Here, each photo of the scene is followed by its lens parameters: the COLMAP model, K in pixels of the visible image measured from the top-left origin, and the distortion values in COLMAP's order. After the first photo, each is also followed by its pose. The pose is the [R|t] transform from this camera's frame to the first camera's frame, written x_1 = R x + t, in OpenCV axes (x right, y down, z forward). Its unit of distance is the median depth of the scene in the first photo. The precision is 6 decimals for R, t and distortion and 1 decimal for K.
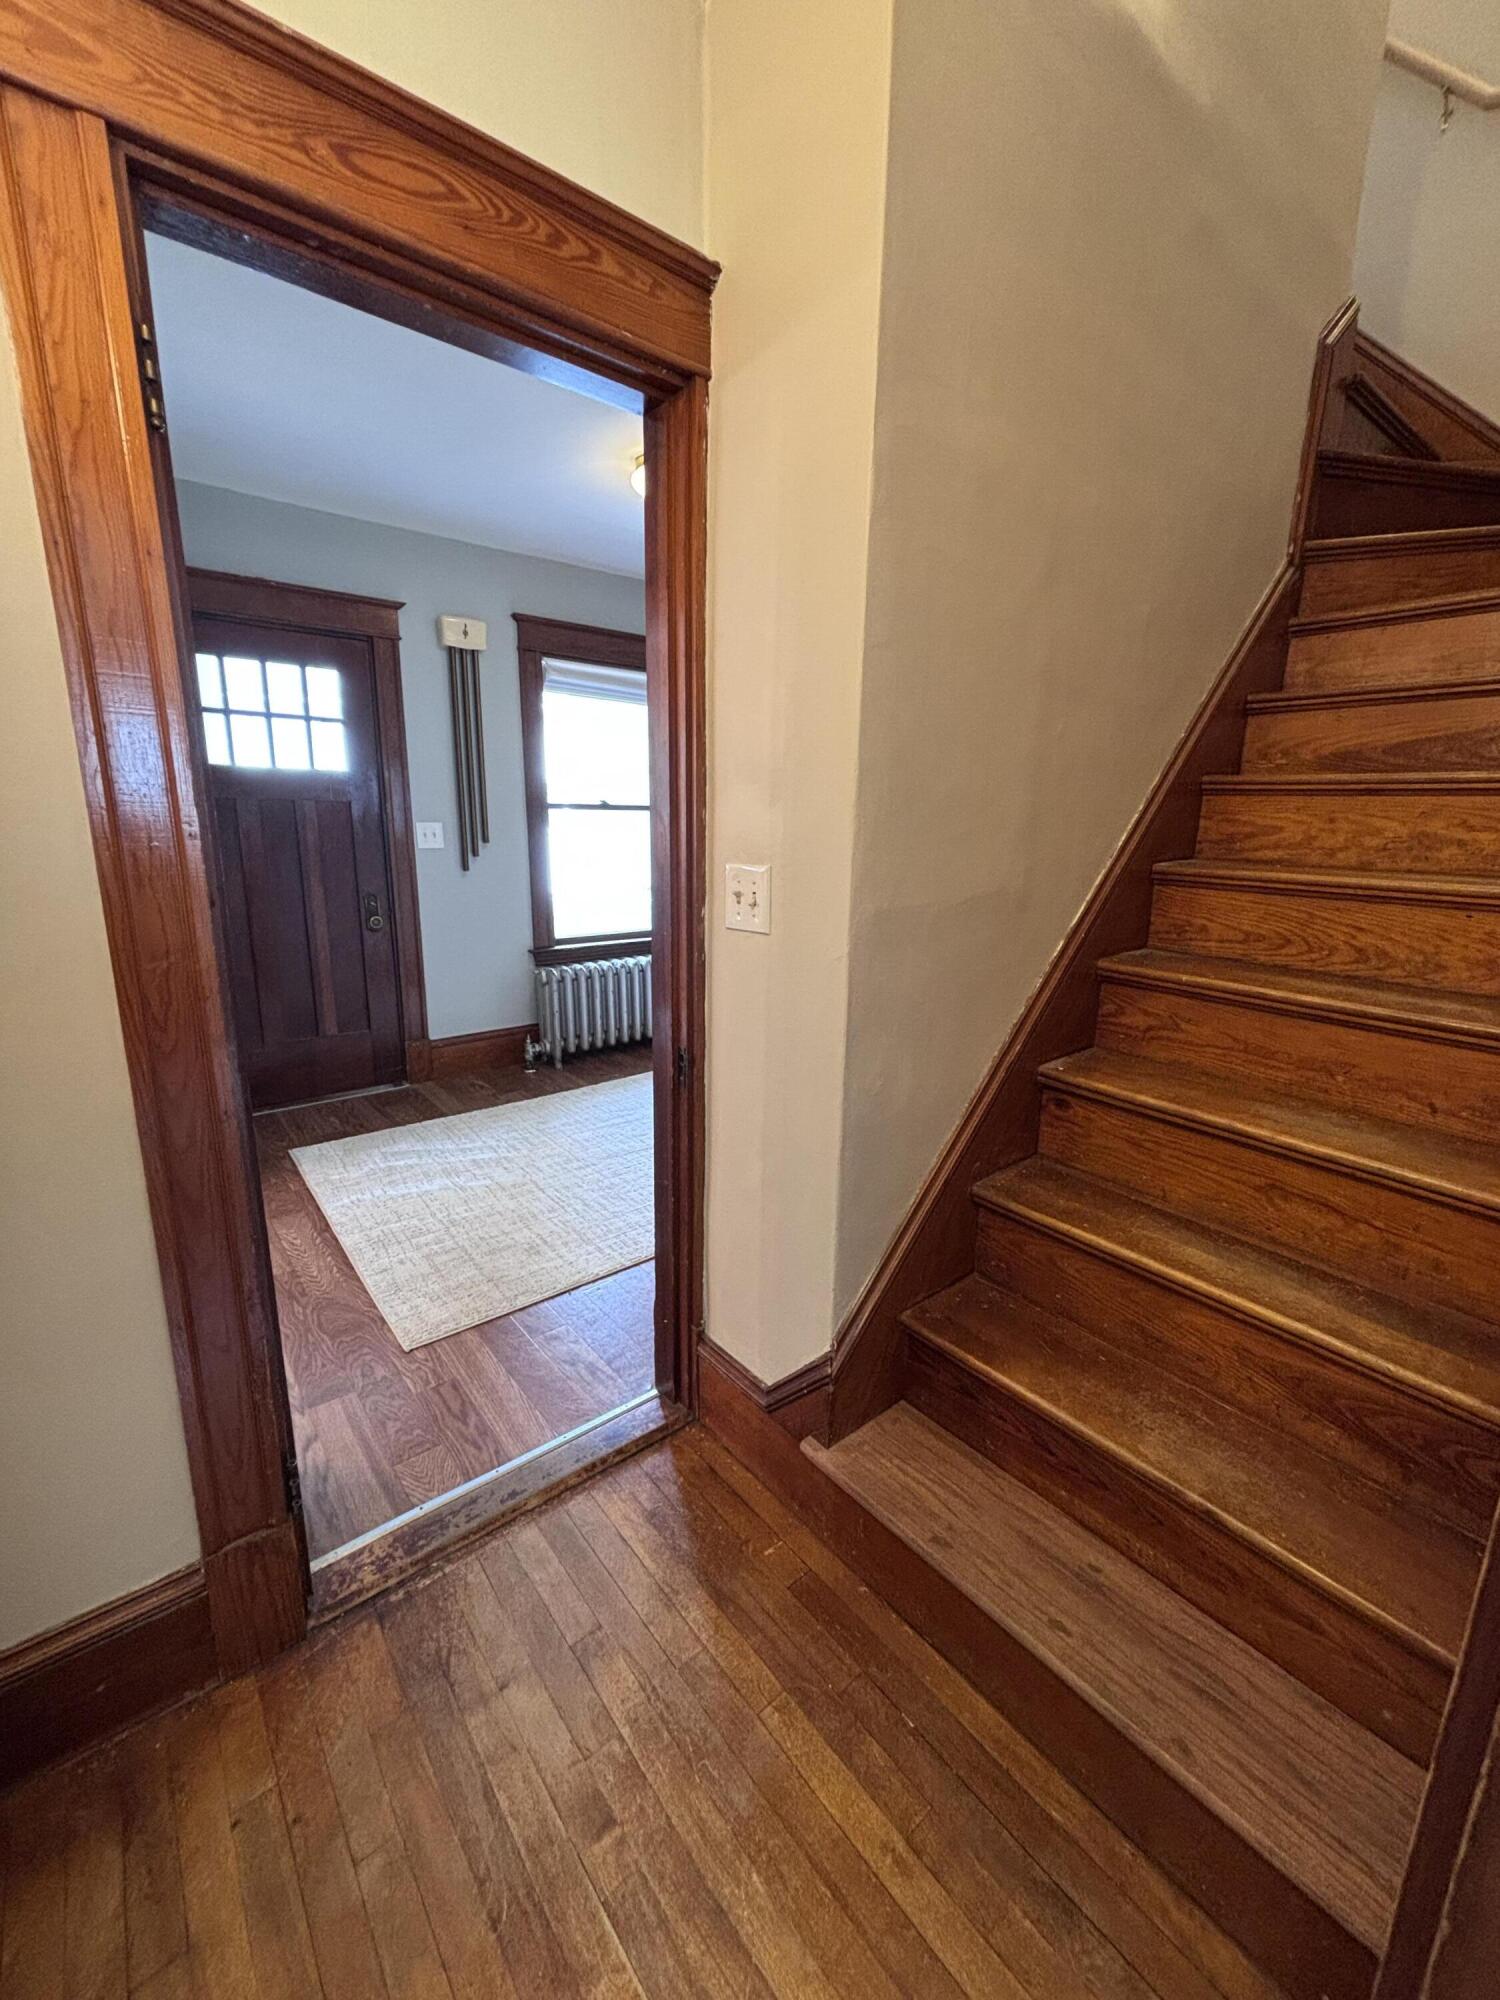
lens RADIAL K [[805.5, 0, 753.7], [0, 805.5, 1003.8], [0, 0, 1]] dist [-0.000774, -0.000149]
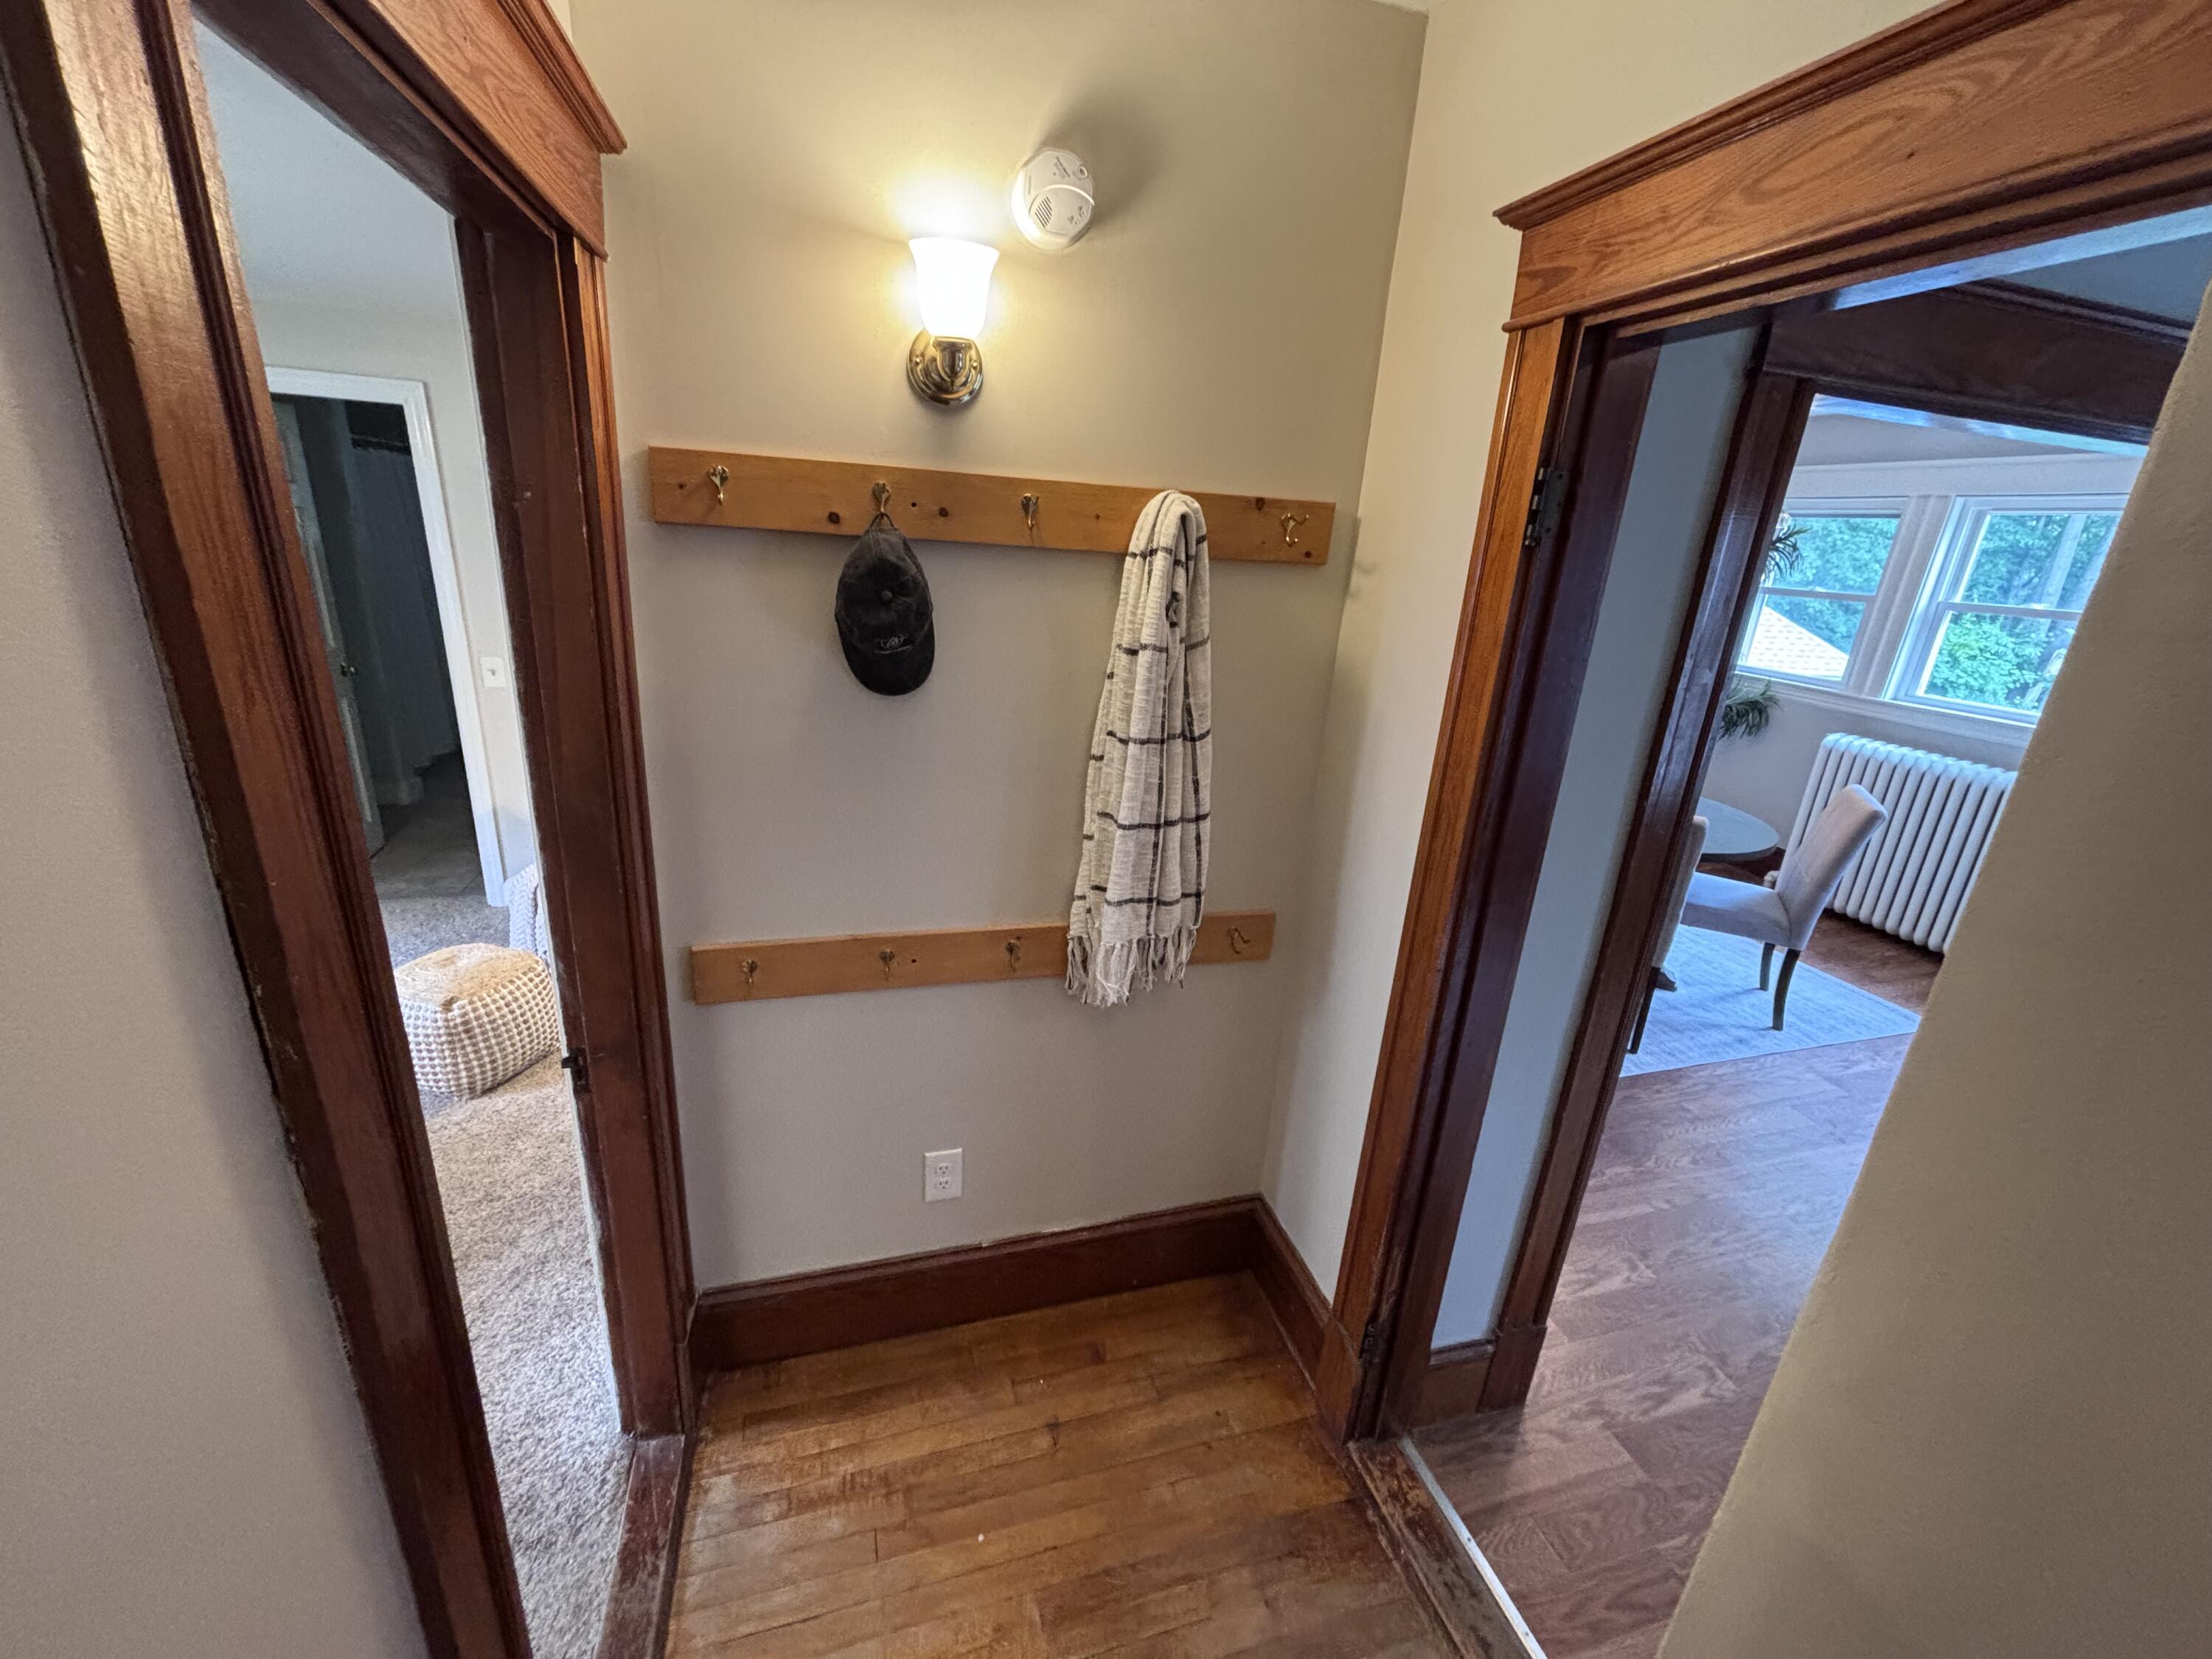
lens RADIAL K [[889.2, 0, 1116.3], [0, 889.2, 826.3], [0, 0, 1]] dist [-0.007323, -0.000230]
pose [[-0.390027, 0.259572, -0.883460, 0.522091], [-0.265998, 0.886779, 0.377979, -0.469120], [0.881546, 0.382421, -0.276822, 0.672766]]
